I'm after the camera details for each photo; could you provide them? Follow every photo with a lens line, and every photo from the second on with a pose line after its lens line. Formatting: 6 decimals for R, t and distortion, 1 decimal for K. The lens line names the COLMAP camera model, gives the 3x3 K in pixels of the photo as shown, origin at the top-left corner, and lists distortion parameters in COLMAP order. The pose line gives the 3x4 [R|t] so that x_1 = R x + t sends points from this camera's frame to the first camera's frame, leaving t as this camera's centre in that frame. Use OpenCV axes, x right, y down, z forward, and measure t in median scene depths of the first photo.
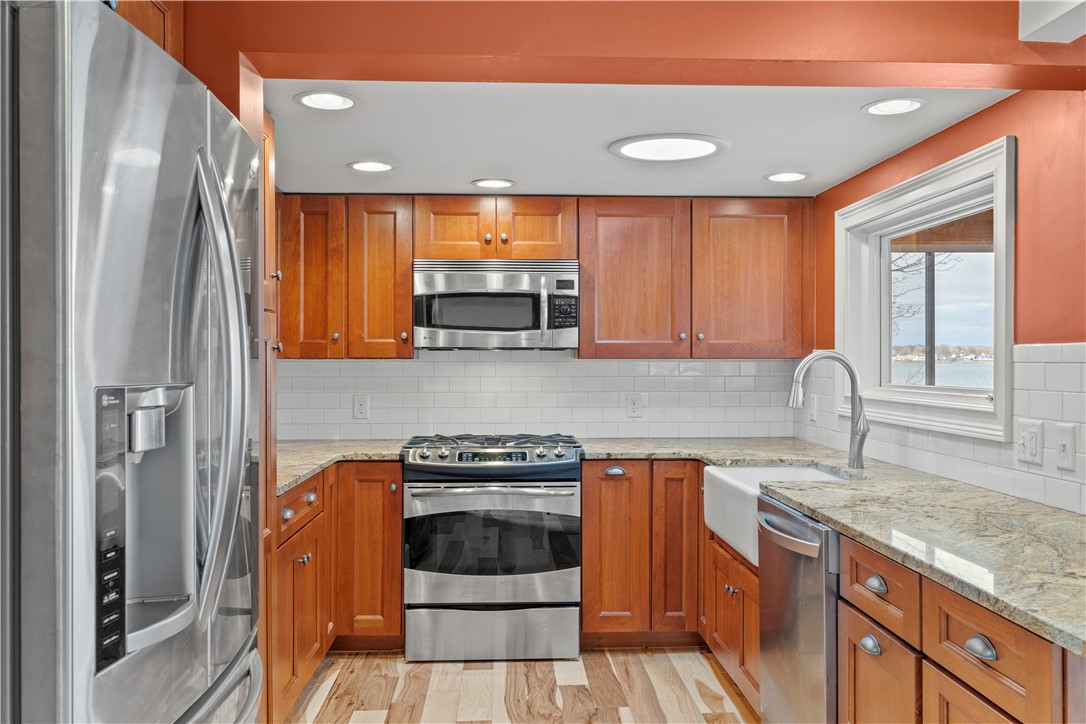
lens RADIAL K [[920.3, 0, 539.2], [0, 920.3, 363.9], [0, 0, 1]] dist [-0.002644, 0.010818]
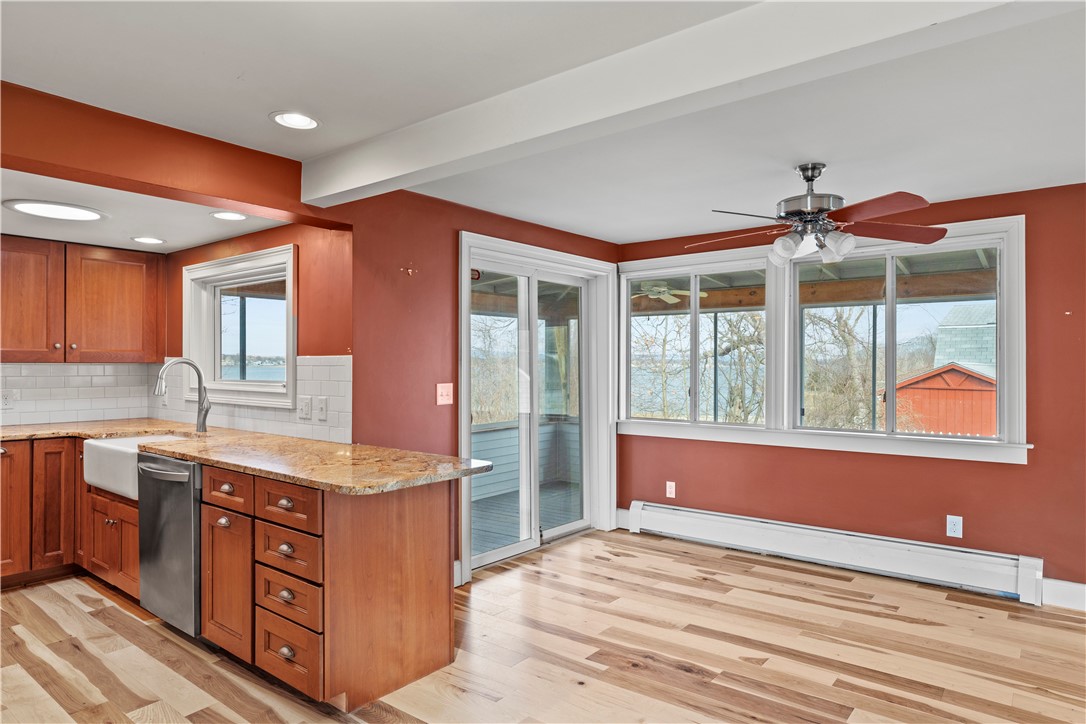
lens RADIAL K [[656.5, 0, 552.6], [0, 656.5, 366.7], [0, 0, 1]] dist [-0.003607, 0.002603]
pose [[0.651931, 0.001011, 0.758278, -0.103363], [0.000392, 0.999999, -0.001670, 0.001941], [-0.758278, 0.001386, 0.651929, -0.173491]]
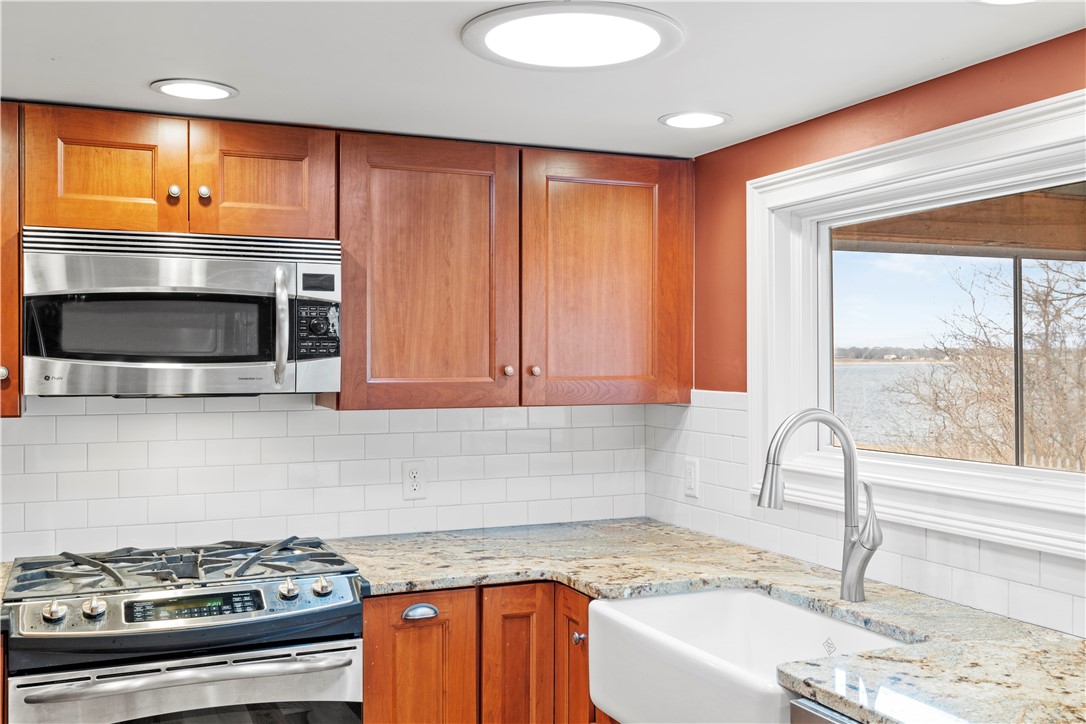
lens RADIAL K [[1053.1, 0, 543.7], [0, 1053.1, 355.8], [0, 0, 1]] dist [0.011304, 0.000000]
pose [[0.931190, -0.000531, 0.364533, -0.084455], [0.003947, 0.999955, -0.008626, -0.036355], [-0.364512, 0.009471, 0.931151, 0.360095]]
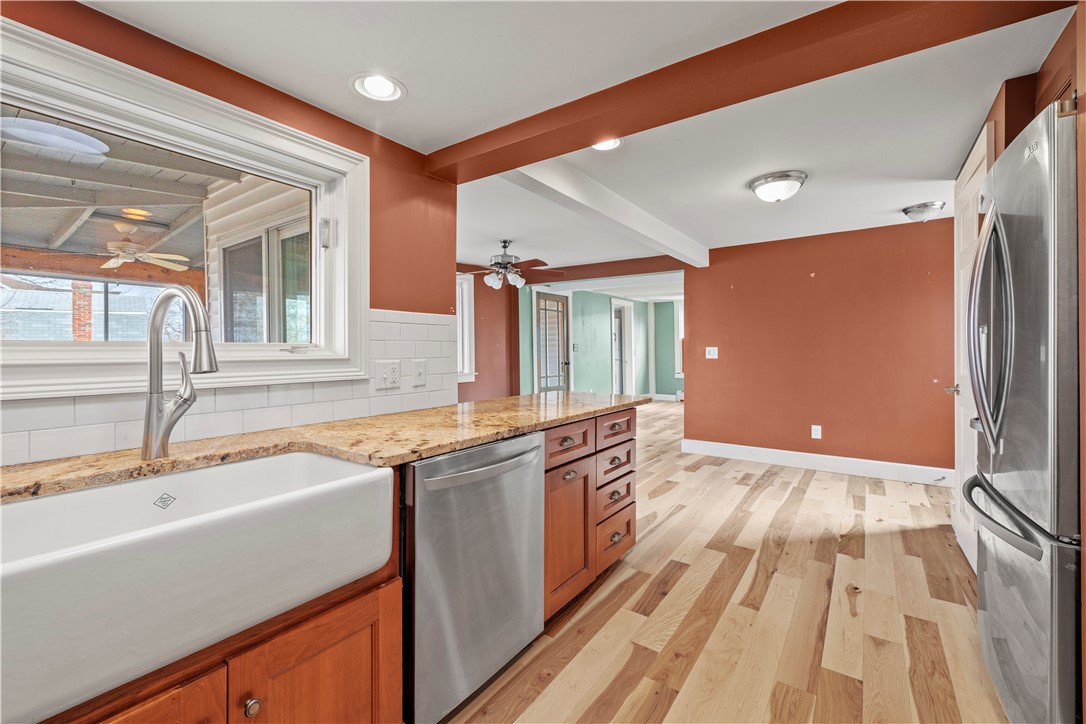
lens RADIAL K [[457.2, 0, 548.6], [0, 457.2, 351.0], [0, 0, 1]] dist [0.000670, 0.000413]
pose [[-0.794243, 0.000371, 0.607600, -0.084066], [0.006055, 0.999955, 0.007305, 0.026807], [-0.607569, 0.009481, -0.794210, 0.926583]]
